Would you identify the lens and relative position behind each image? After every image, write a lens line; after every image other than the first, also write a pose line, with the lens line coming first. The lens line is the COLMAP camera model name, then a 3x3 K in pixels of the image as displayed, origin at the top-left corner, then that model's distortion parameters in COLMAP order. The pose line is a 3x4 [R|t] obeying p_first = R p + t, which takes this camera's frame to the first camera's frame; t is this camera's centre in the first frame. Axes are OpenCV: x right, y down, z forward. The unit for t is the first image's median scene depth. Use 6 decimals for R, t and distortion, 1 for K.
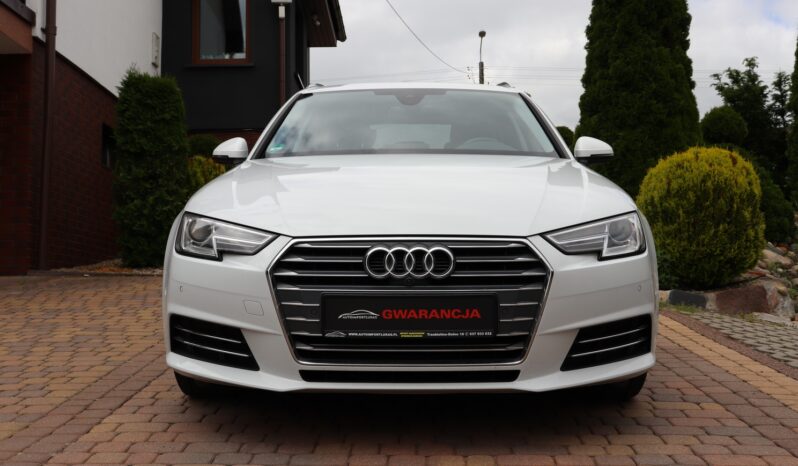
lens RADIAL K [[878.0, 0, 400.7], [0, 878.0, 233.5], [0, 0, 1]] dist [-0.014553, 0.000000]
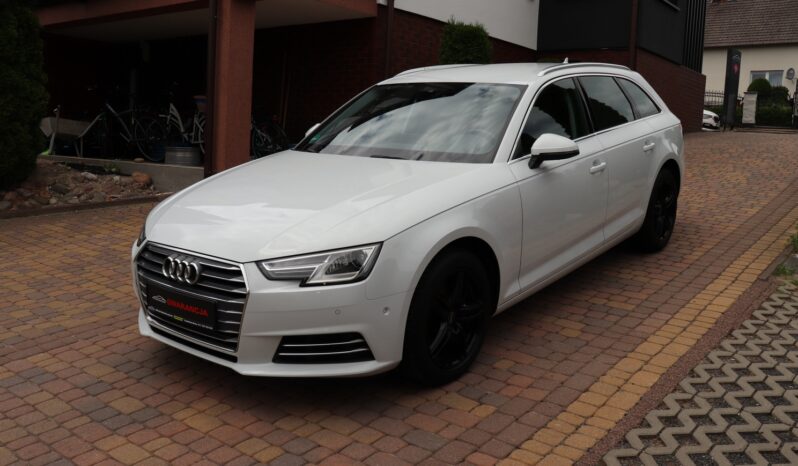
lens RADIAL K [[717.5, 0, 399.3], [0, 717.5, 231.4], [0, 0, 1]] dist [-0.072471, -0.003508]
pose [[0.779893, 0.125103, -0.613284, 0.997331], [-0.007680, 0.981661, 0.190480, -0.254590], [0.625866, -0.143844, 0.766551, 0.320020]]
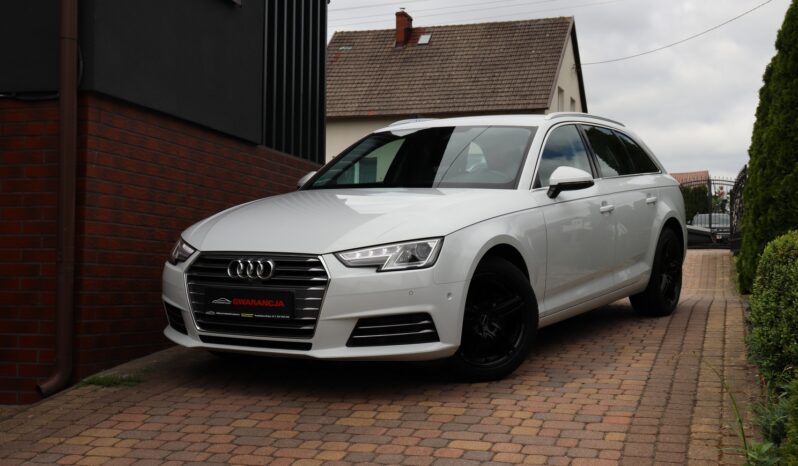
lens RADIAL K [[1094.2, 0, 393.1], [0, 1094.2, 234.1], [0, 0, 1]] dist [0.267248, 0.000000]
pose [[0.860615, 0.013296, -0.509082, 1.204029], [-0.013123, 0.999906, 0.003931, -0.040143], [0.509087, 0.003297, 0.860709, -0.549513]]
